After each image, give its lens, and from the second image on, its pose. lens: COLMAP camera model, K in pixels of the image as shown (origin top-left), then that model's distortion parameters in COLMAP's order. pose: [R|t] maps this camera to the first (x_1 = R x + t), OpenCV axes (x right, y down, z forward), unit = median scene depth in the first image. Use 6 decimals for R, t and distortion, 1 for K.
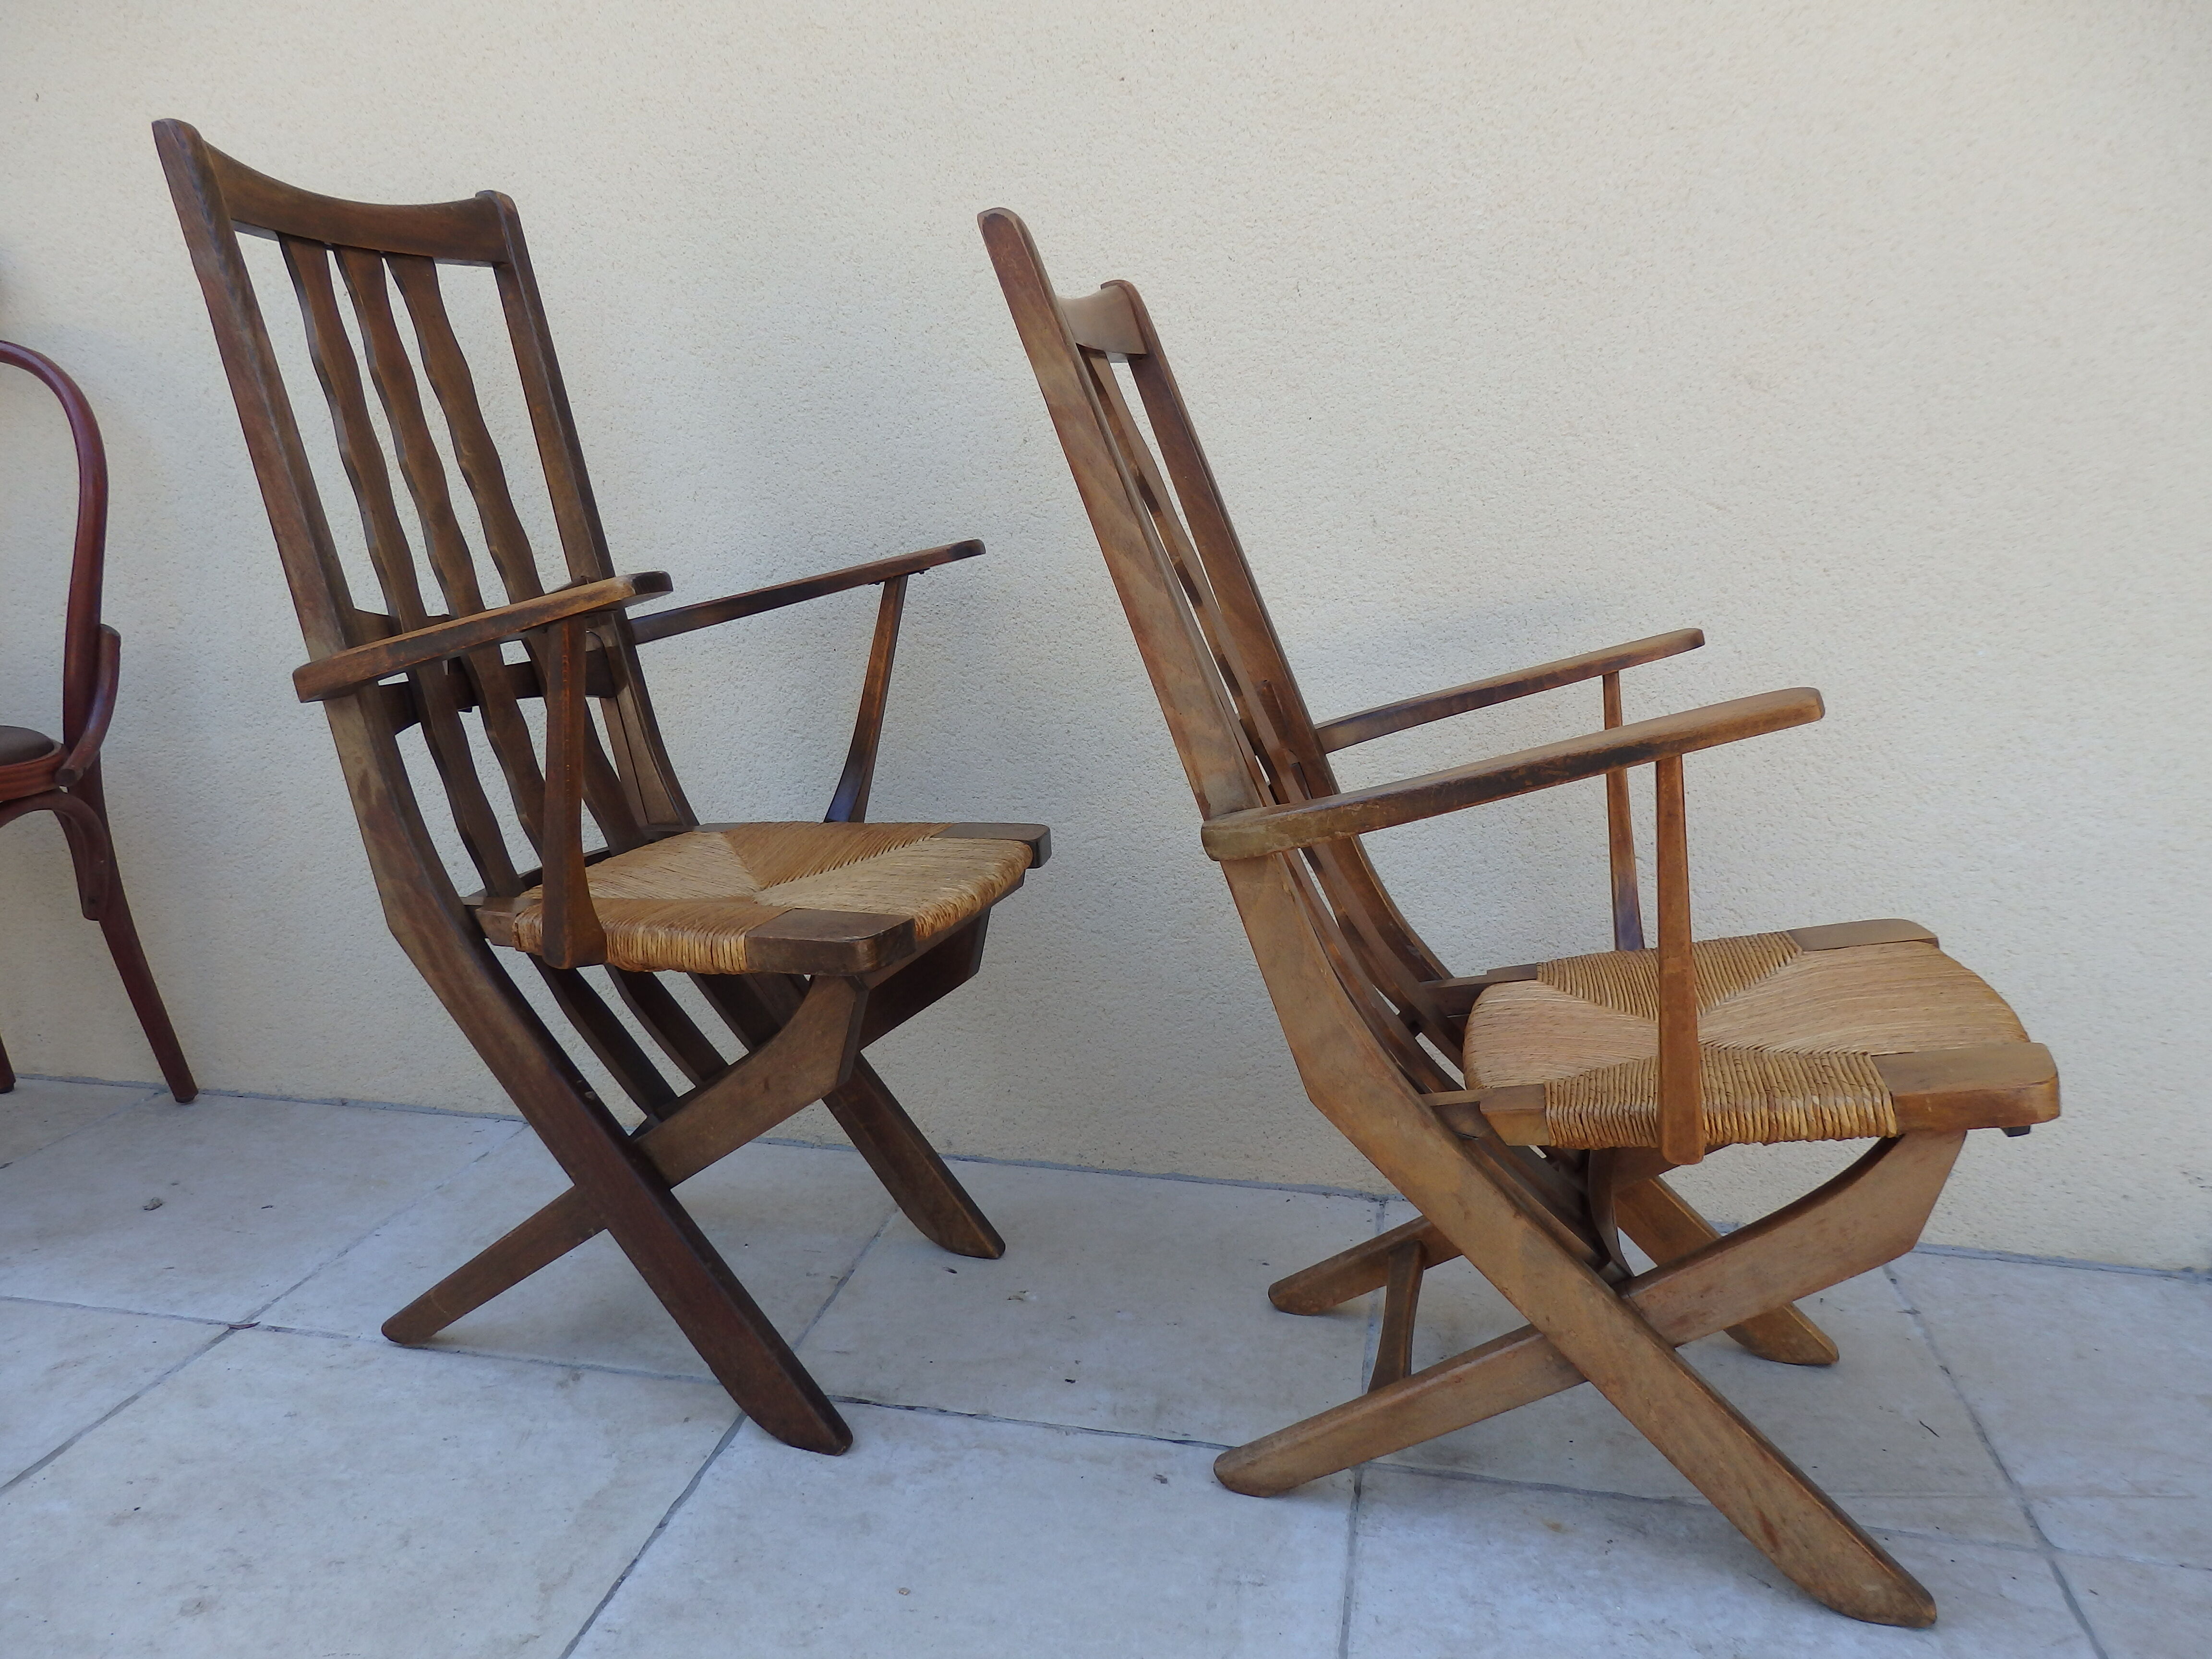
lens RADIAL K [[1637.0, 0, 1106.0], [0, 1637.0, 829.5], [0, 0, 1]] dist [0.000354, 0.001608]
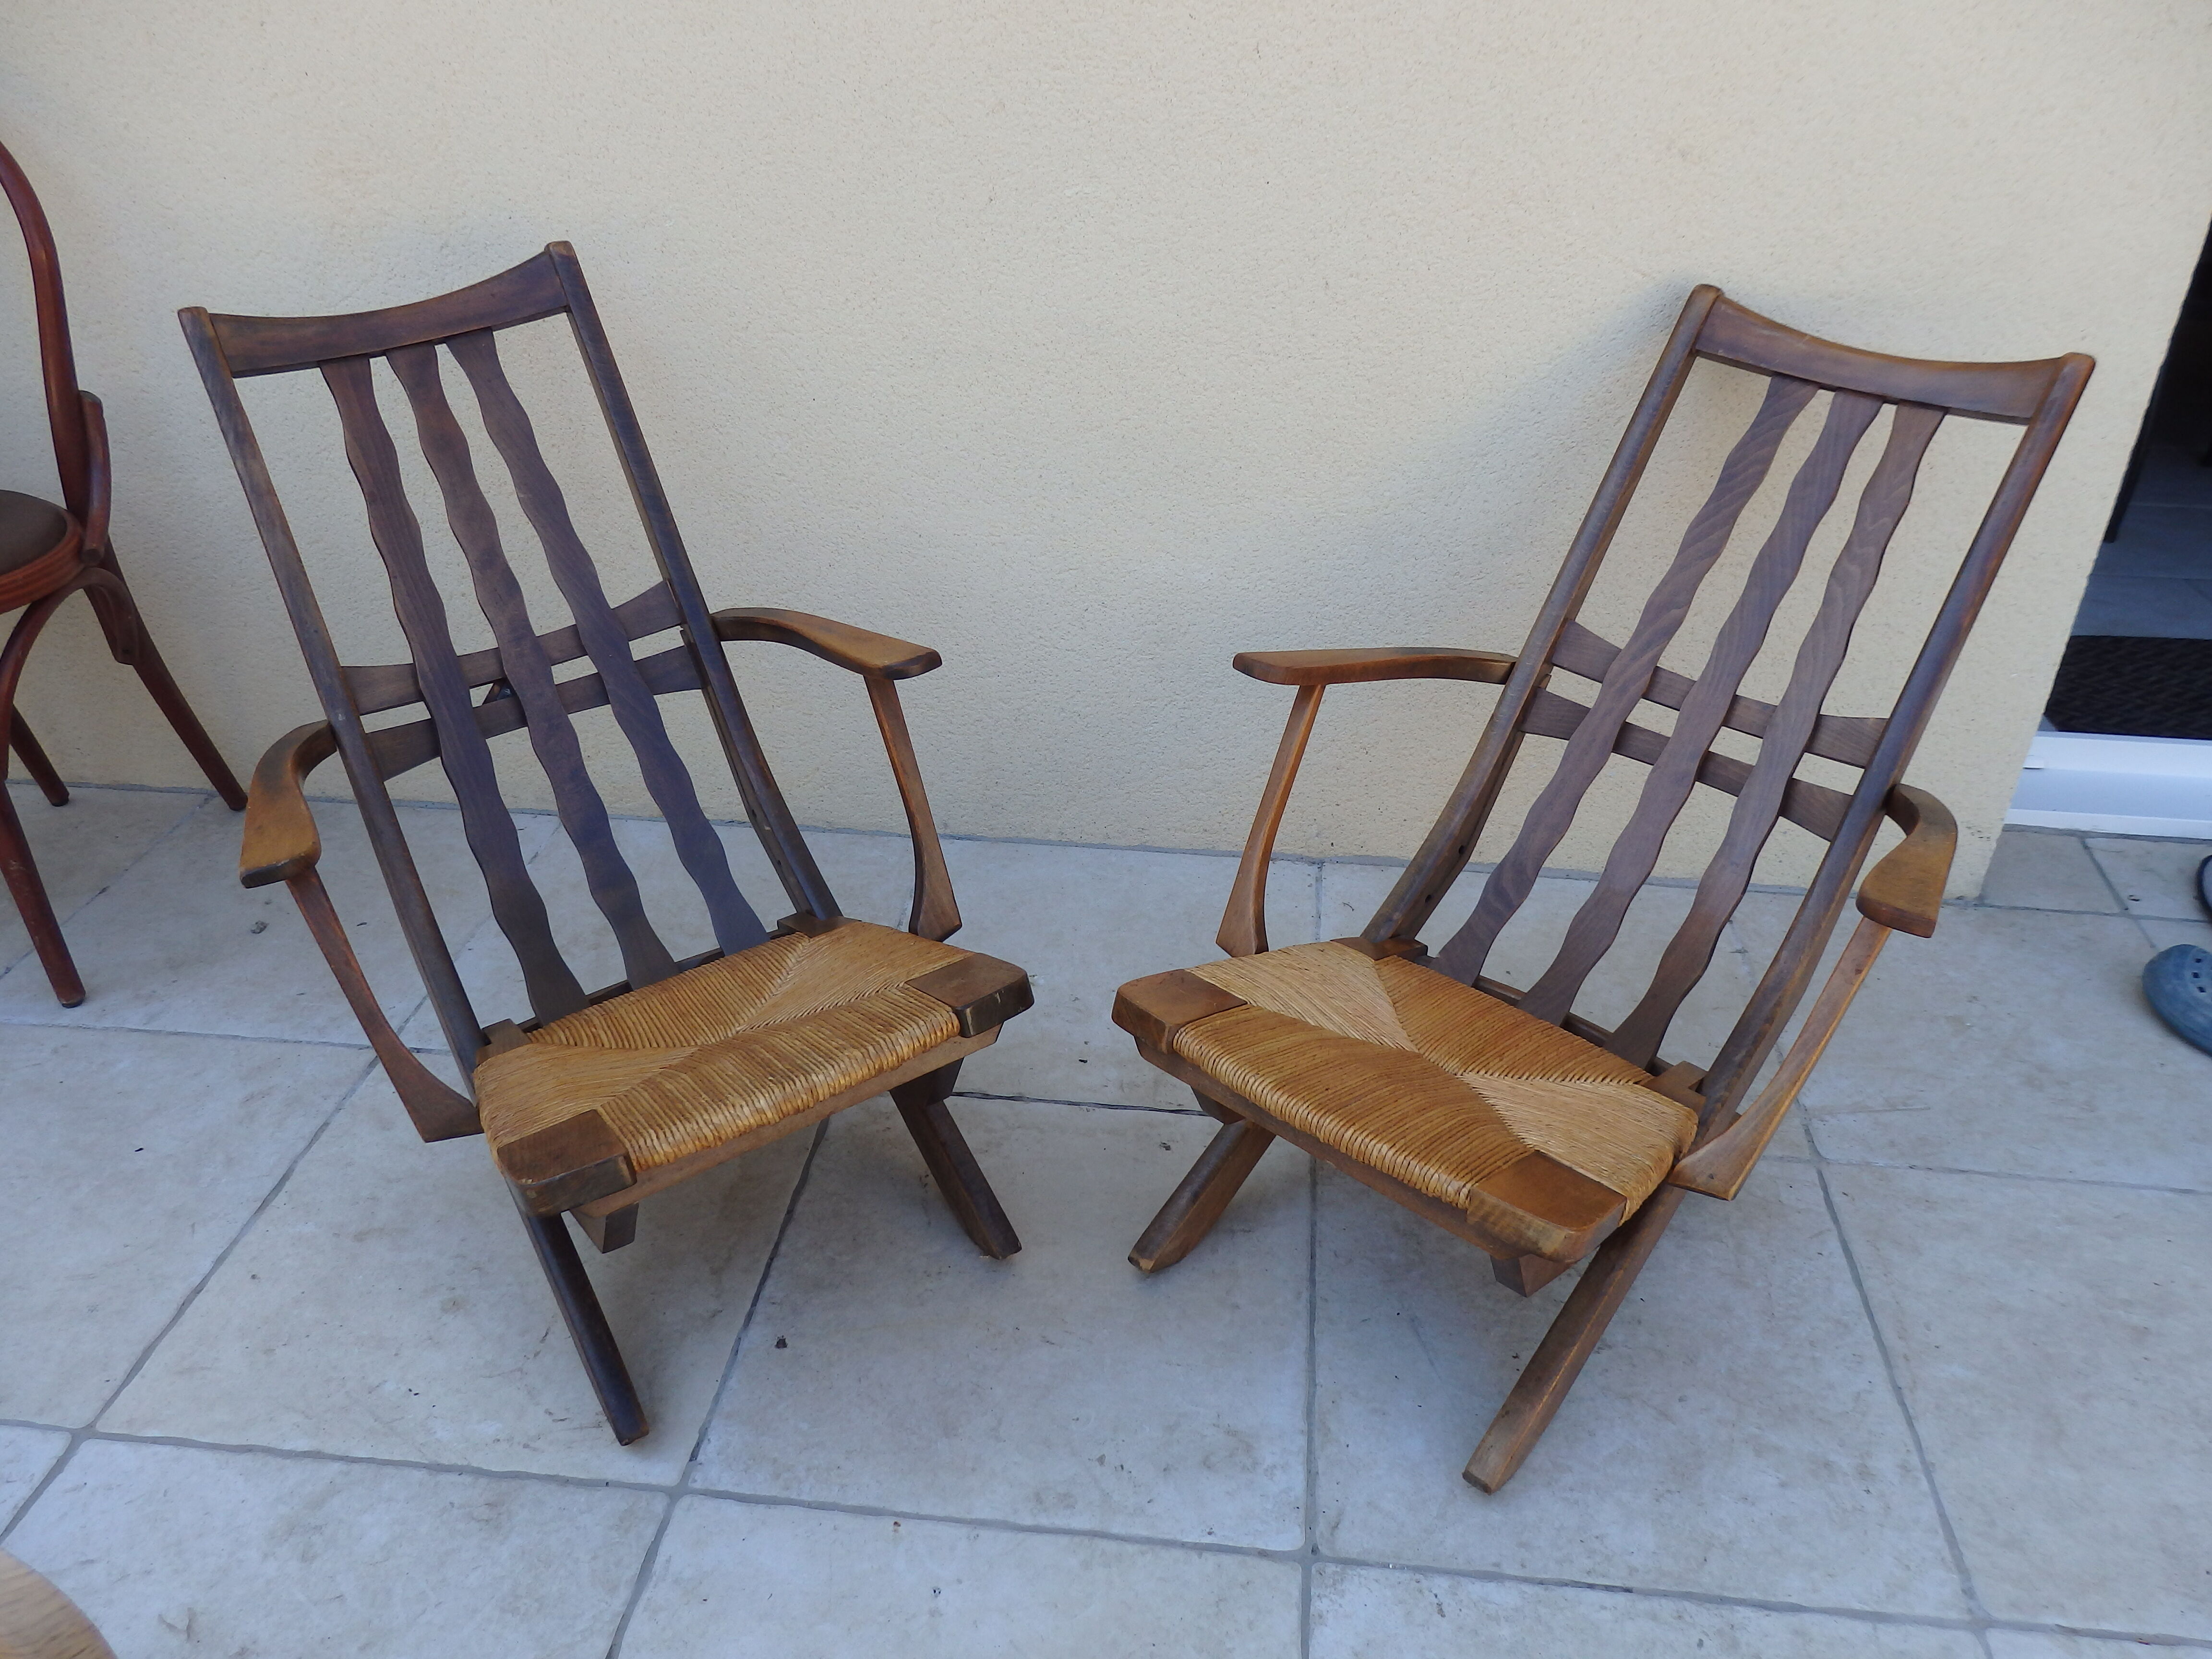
lens RADIAL K [[1643.9, 0, 1109.2], [0, 1643.9, 827.2], [0, 0, 1]] dist [0.000213, 0.001013]
pose [[0.996593, -0.050406, 0.065284, -0.067469], [0.025901, 0.942747, 0.332502, -0.224334], [-0.078307, -0.329678, 0.940840, -0.114695]]
